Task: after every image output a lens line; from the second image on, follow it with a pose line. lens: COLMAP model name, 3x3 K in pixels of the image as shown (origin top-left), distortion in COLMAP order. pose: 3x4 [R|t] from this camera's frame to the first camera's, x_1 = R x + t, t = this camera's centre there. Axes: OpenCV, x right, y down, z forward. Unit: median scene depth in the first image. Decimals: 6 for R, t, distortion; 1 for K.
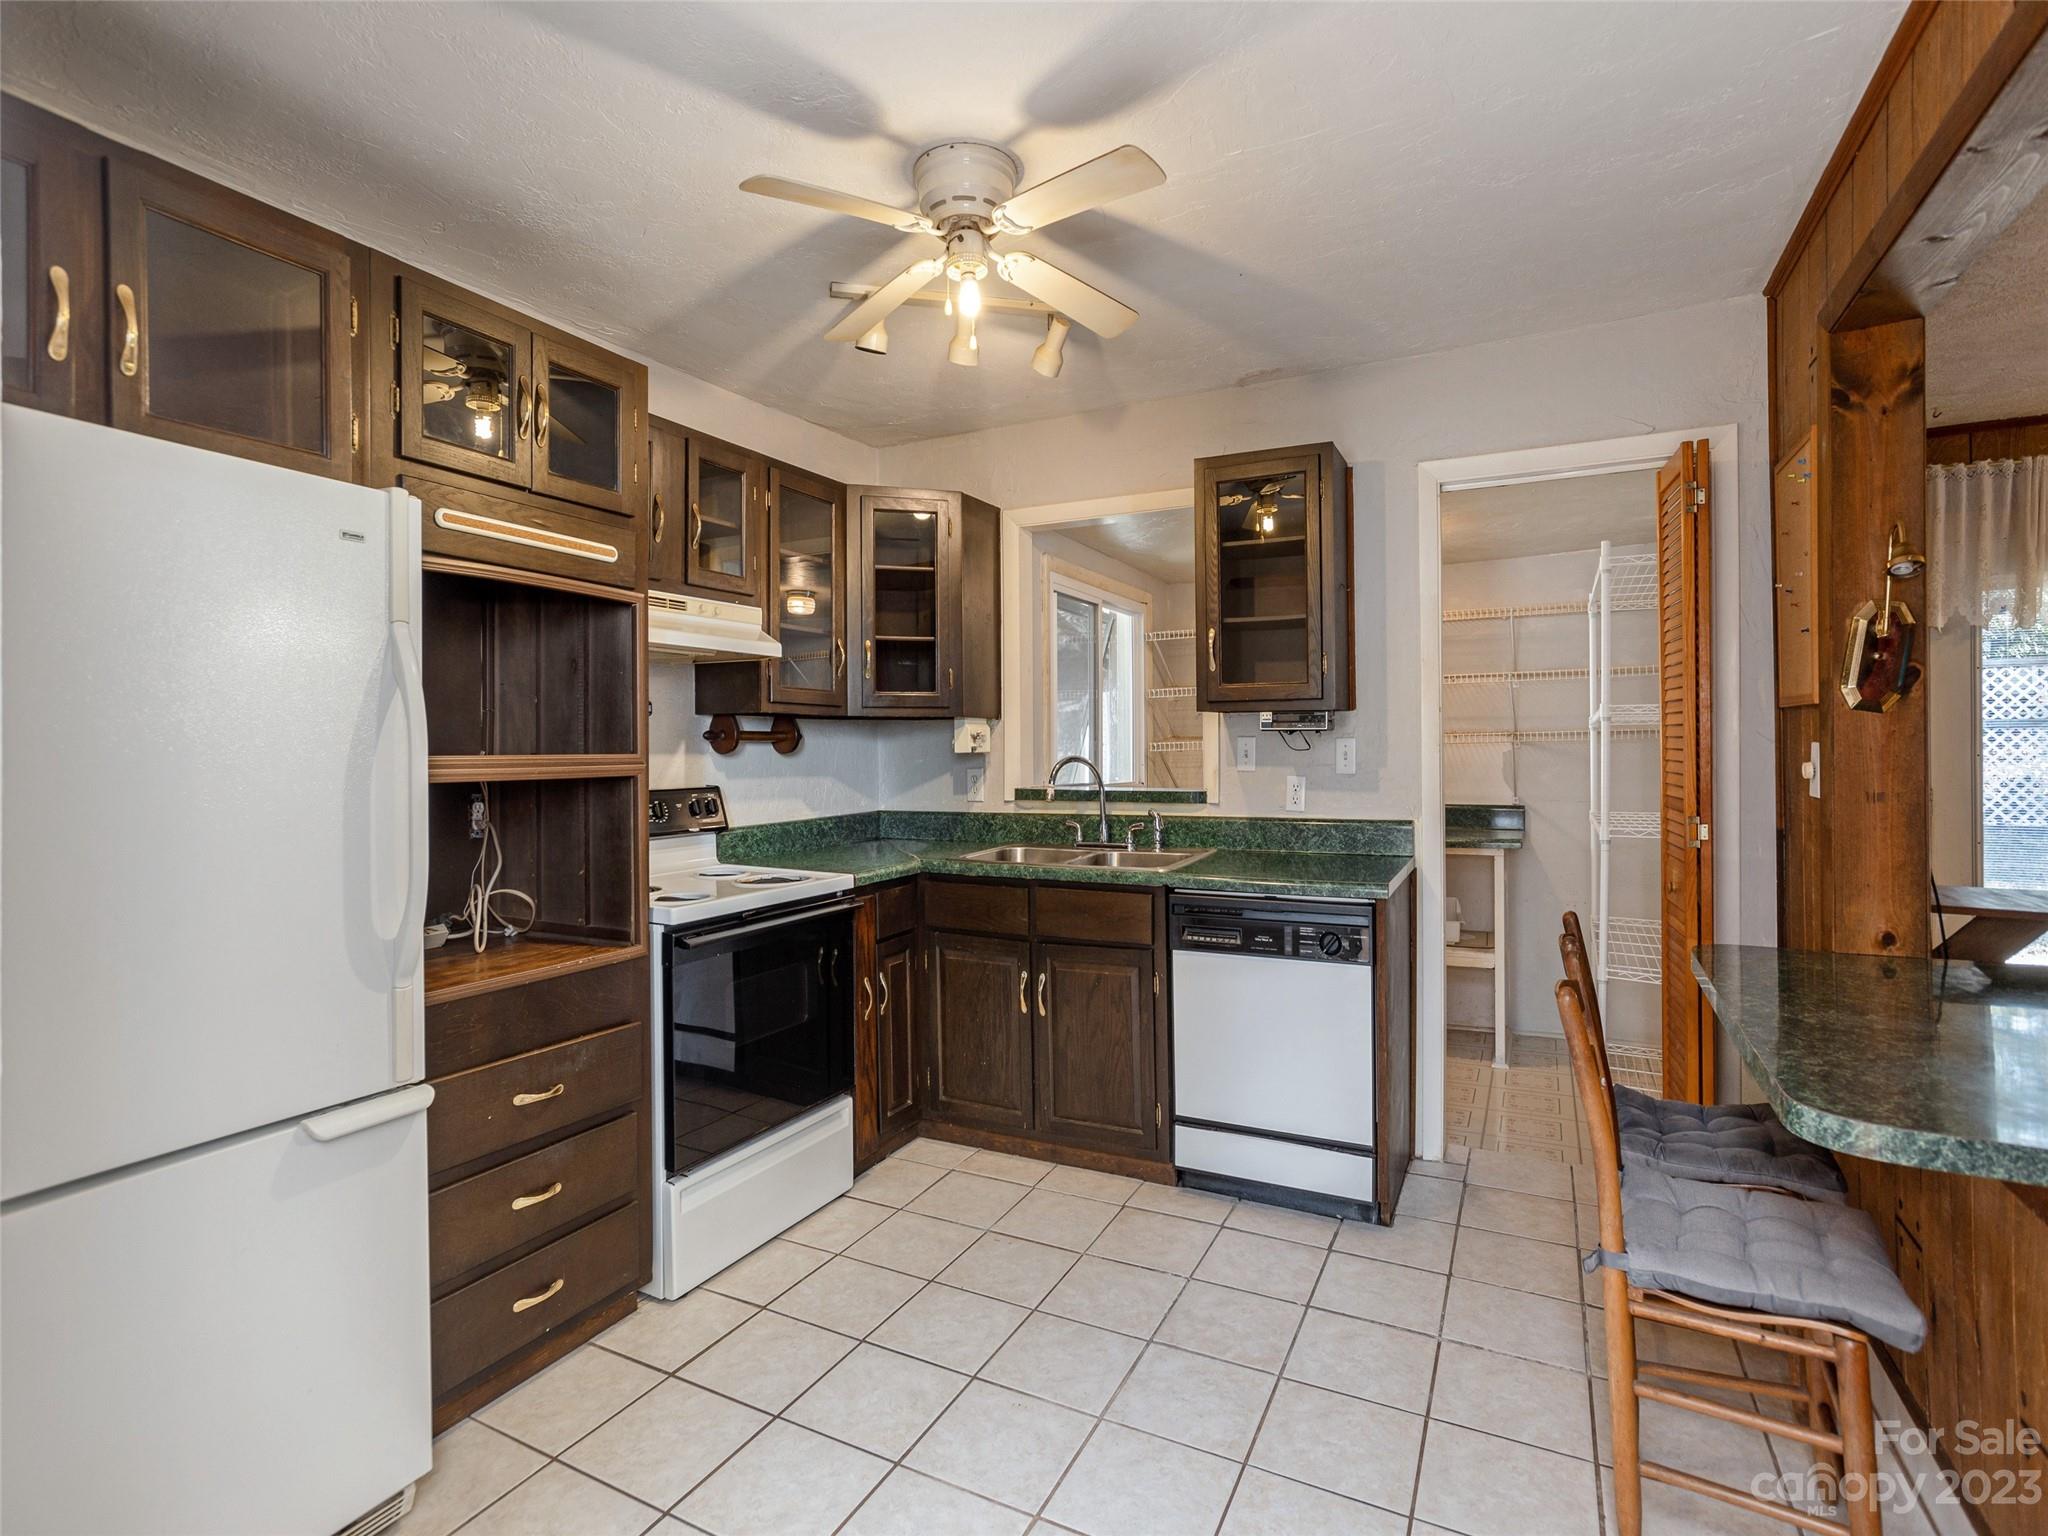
lens RADIAL K [[975.6, 0, 949.0], [0, 975.6, 747.4], [0, 0, 1]] dist [-0.040824, 0.013171]
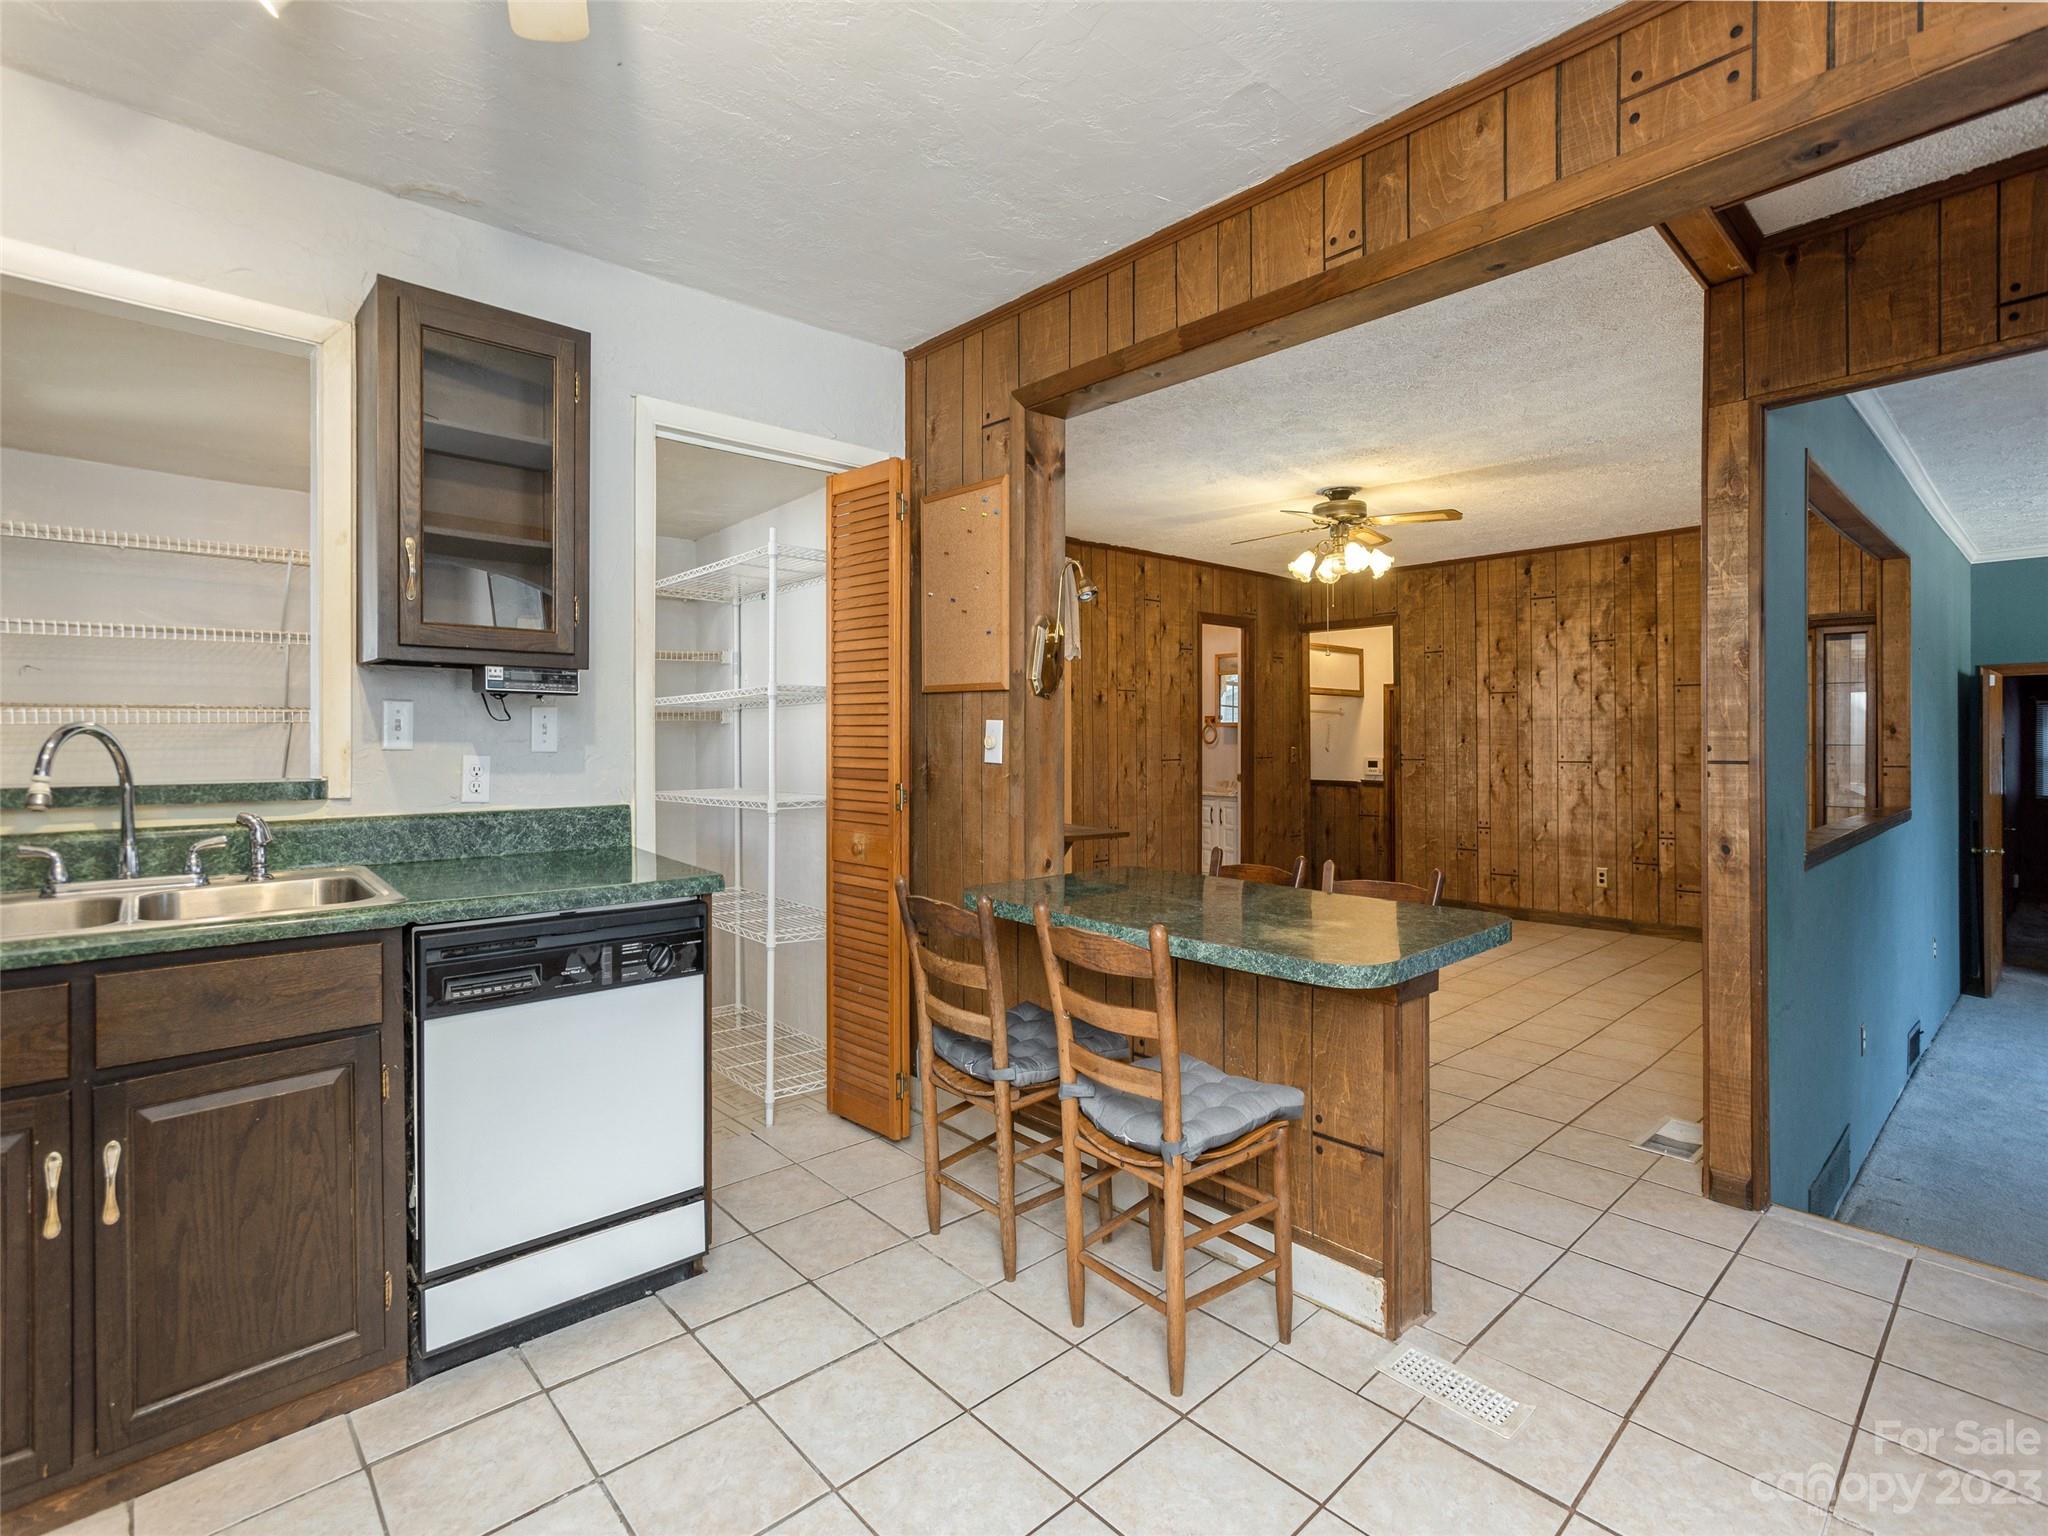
lens RADIAL K [[975.6, 0, 1080.6], [0, 975.6, 741.1], [0, 0, 1]] dist [-0.040824, 0.013171]
pose [[0.285076, 0.004069, 0.958496, -0.261855], [-0.005077, 0.999983, -0.002736, 0.021783], [-0.958492, -0.004086, 0.285091, 0.411690]]
